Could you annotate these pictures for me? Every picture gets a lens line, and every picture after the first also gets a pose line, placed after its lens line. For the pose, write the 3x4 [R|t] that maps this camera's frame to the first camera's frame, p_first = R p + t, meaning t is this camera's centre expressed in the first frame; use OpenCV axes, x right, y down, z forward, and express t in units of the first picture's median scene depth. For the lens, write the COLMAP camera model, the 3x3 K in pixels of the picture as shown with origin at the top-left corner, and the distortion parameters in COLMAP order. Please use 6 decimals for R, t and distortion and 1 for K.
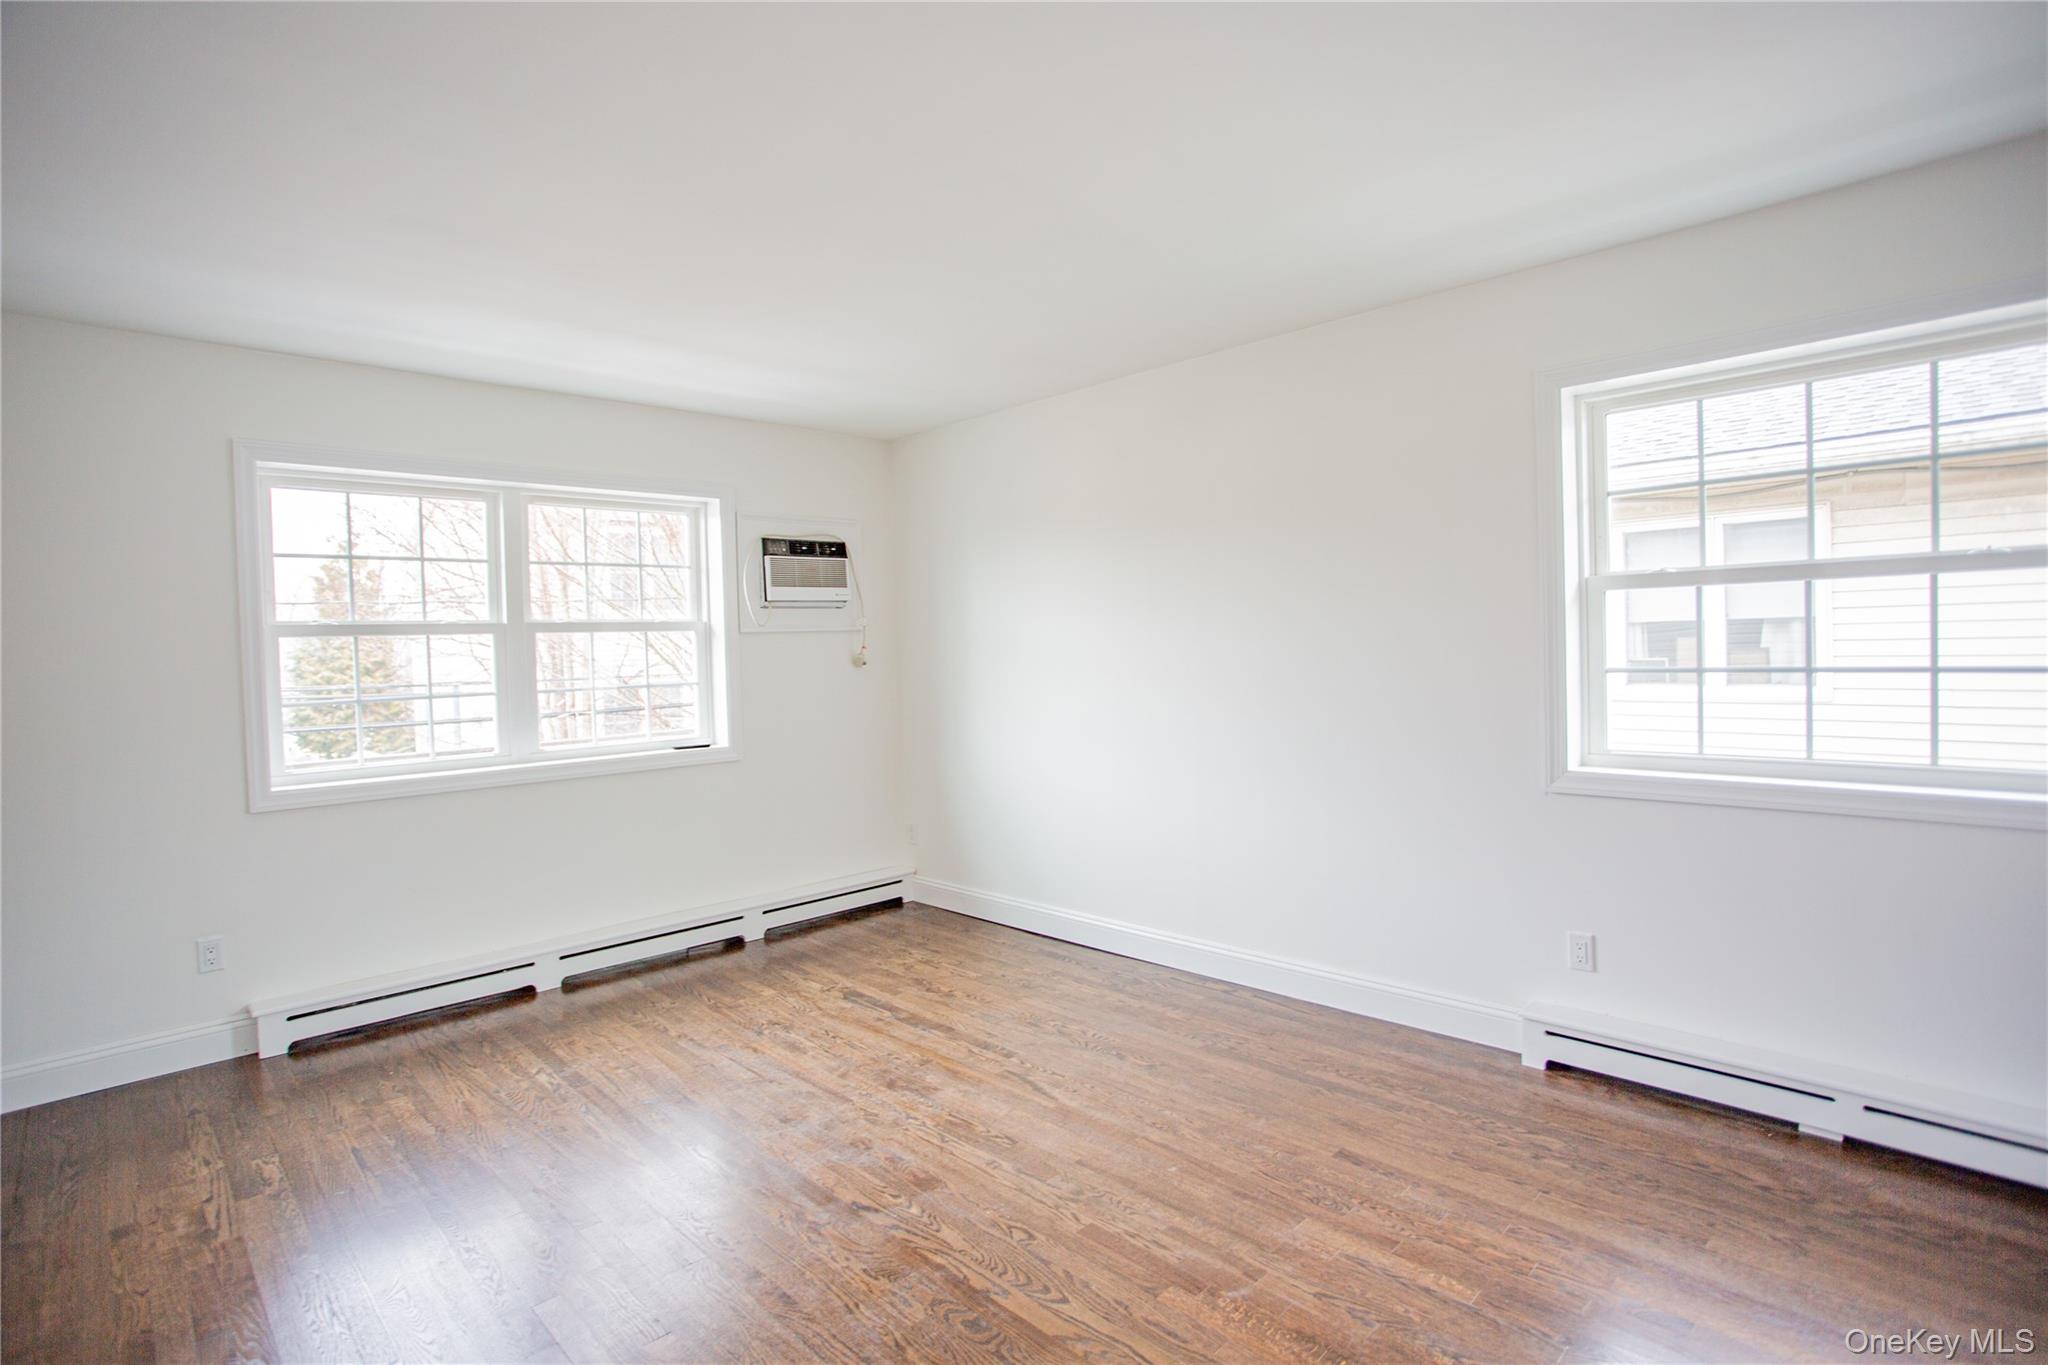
lens RADIAL K [[992.3, 0, 1029.6], [0, 992.3, 669.5], [0, 0, 1]] dist [-0.073346, 0.036186]
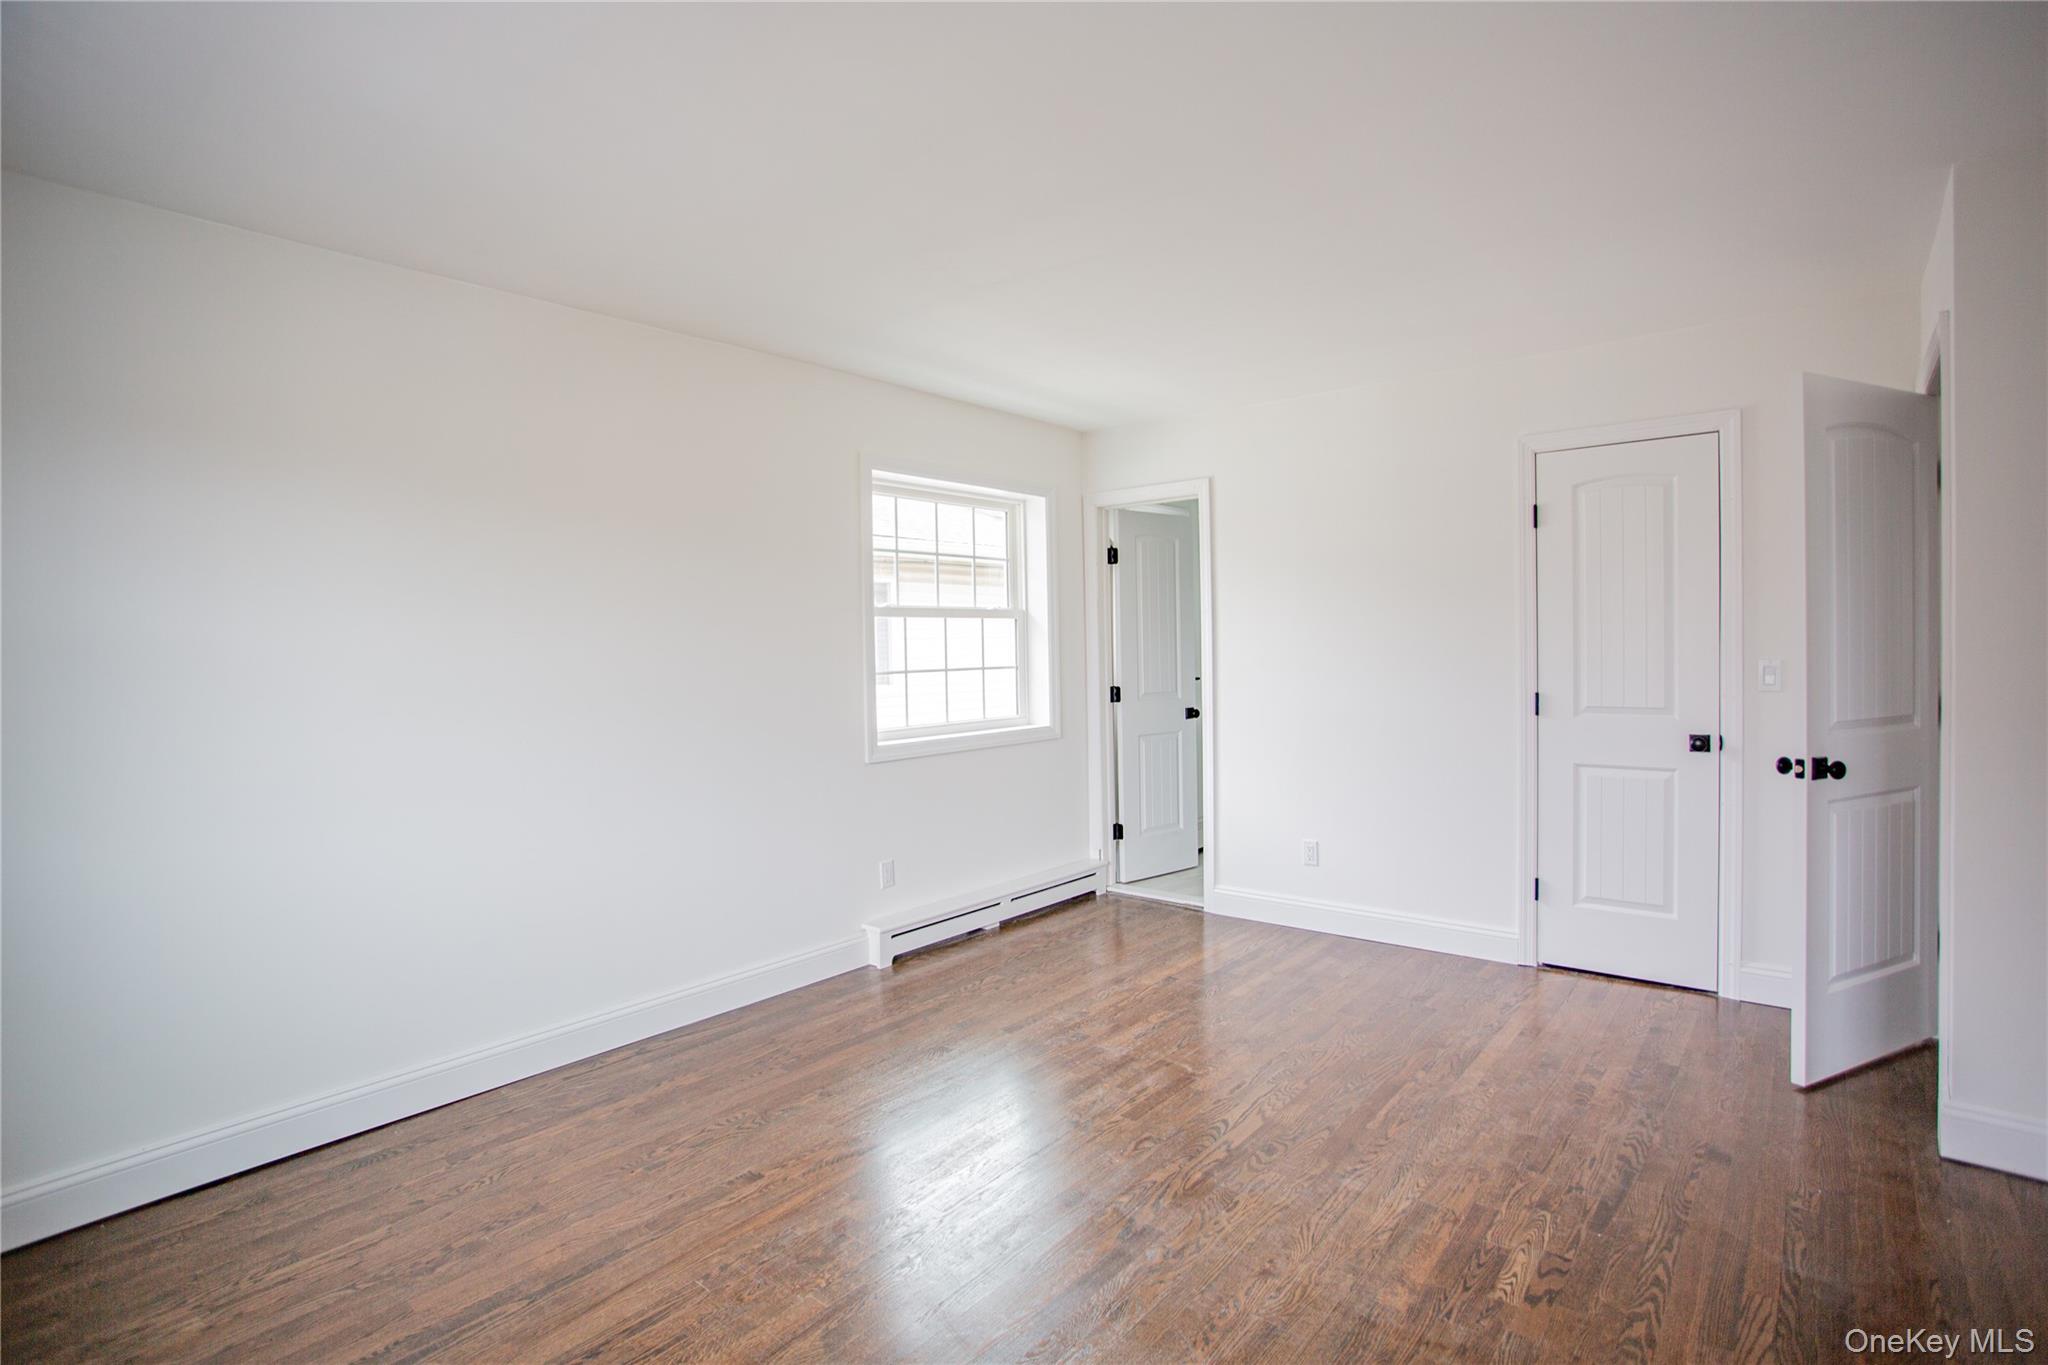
lens RADIAL K [[992.3, 0, 1029.6], [0, 992.3, 669.5], [0, 0, 1]] dist [-0.073346, 0.036186]
pose [[-0.097823, 0.011760, 0.995134, -1.015647], [0.044781, 0.998969, -0.007403, 0.020730], [-0.994196, 0.043839, -0.098248, 1.081199]]
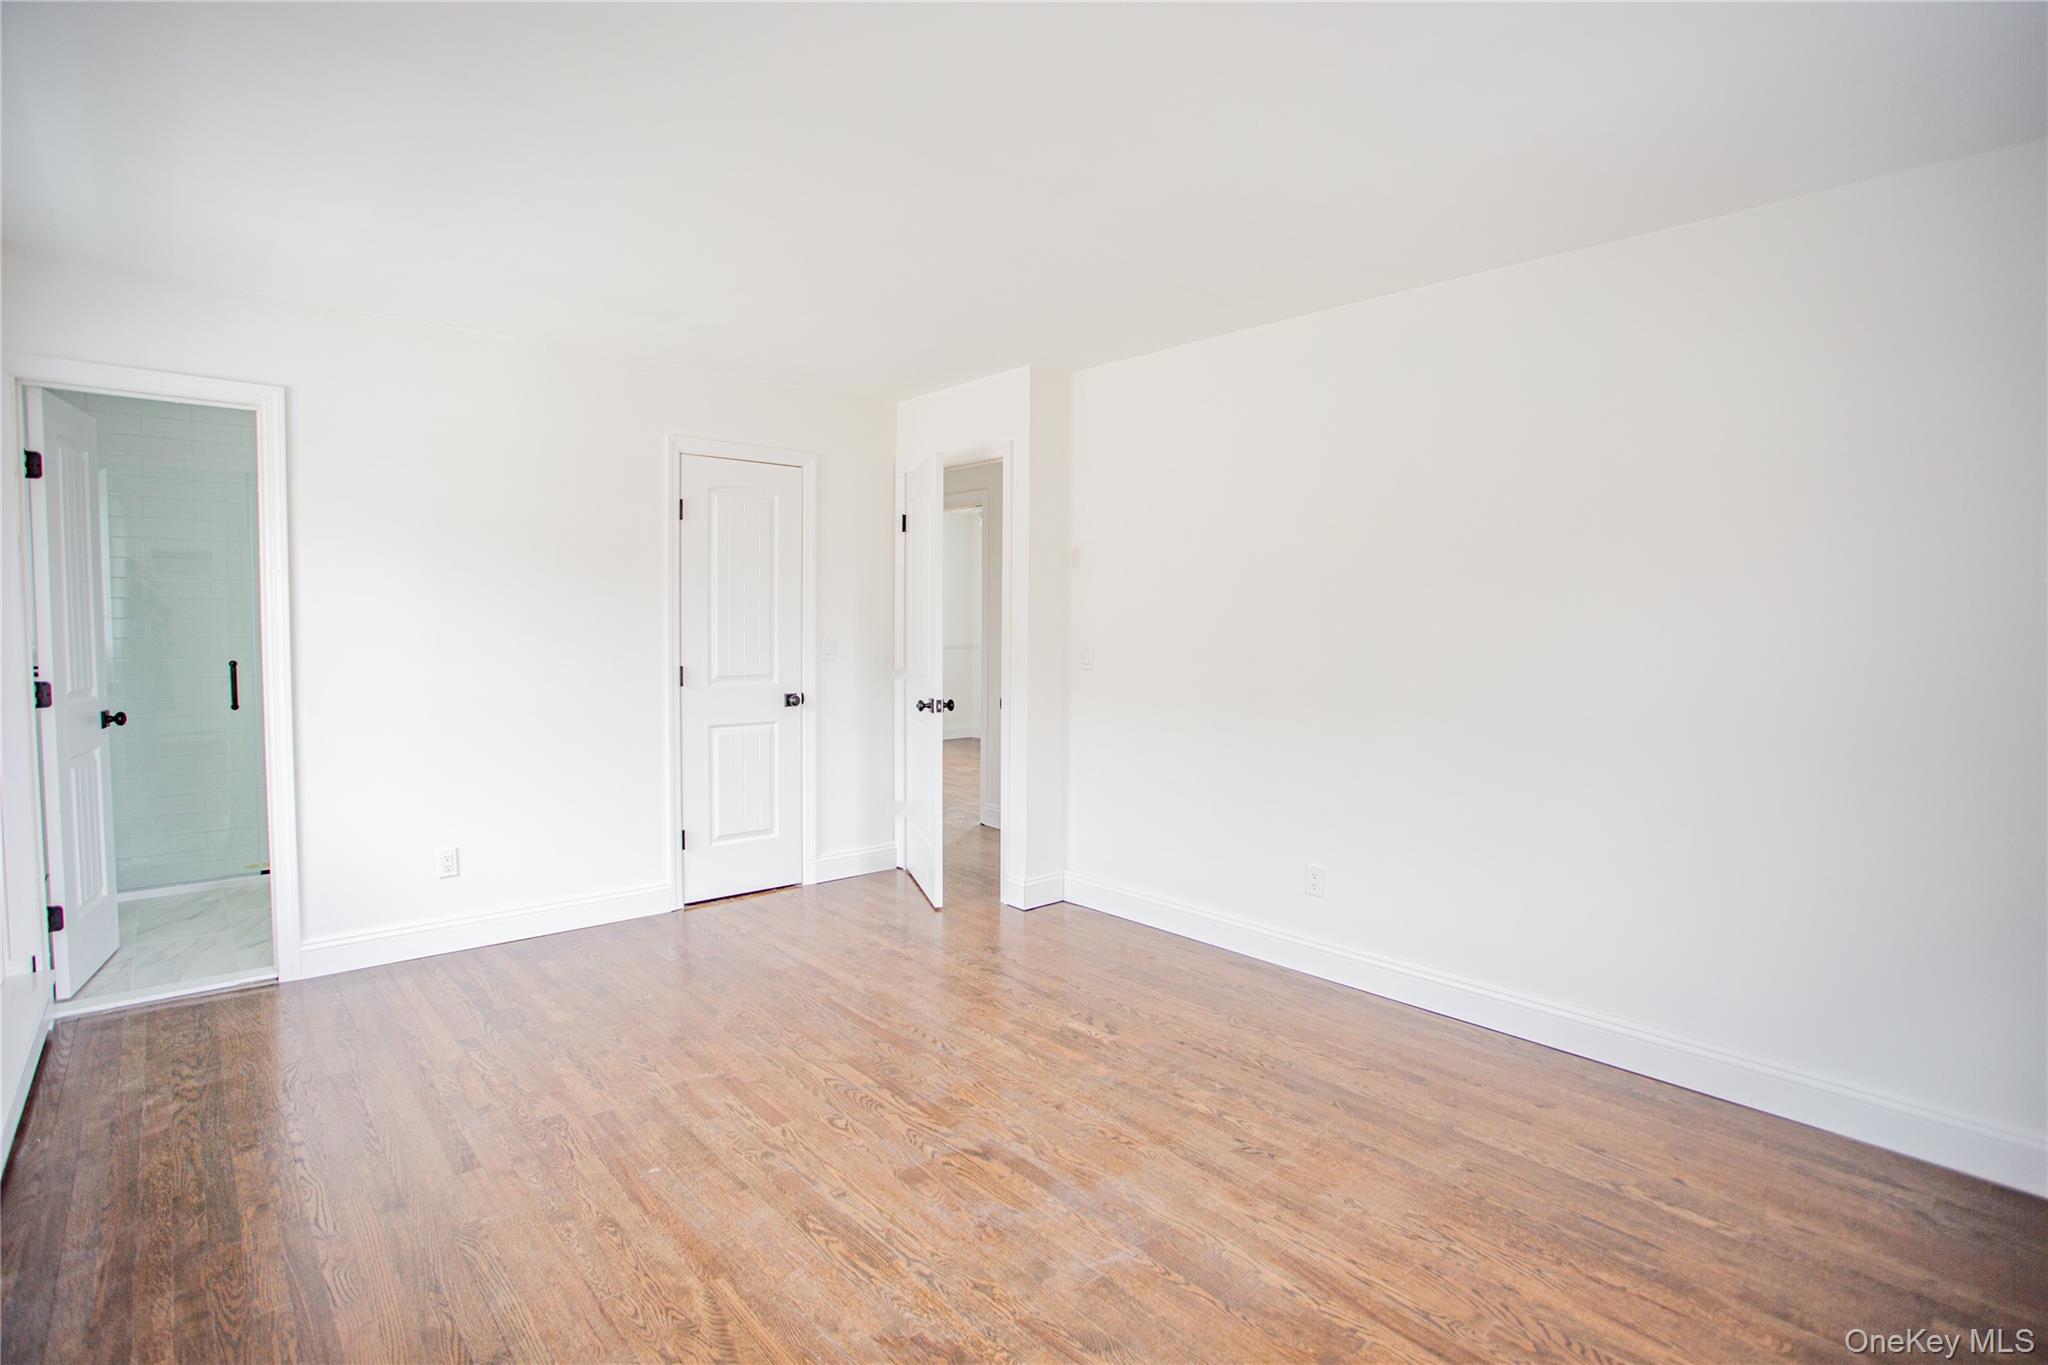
lens RADIAL K [[992.3, 0, 1029.6], [0, 992.3, 669.5], [0, 0, 1]] dist [-0.073346, 0.036186]
pose [[-0.998641, 0.018399, 0.048761, -0.265193], [0.022046, 0.996915, 0.075332, -0.030495], [-0.047225, 0.076304, -0.995966, 1.850384]]
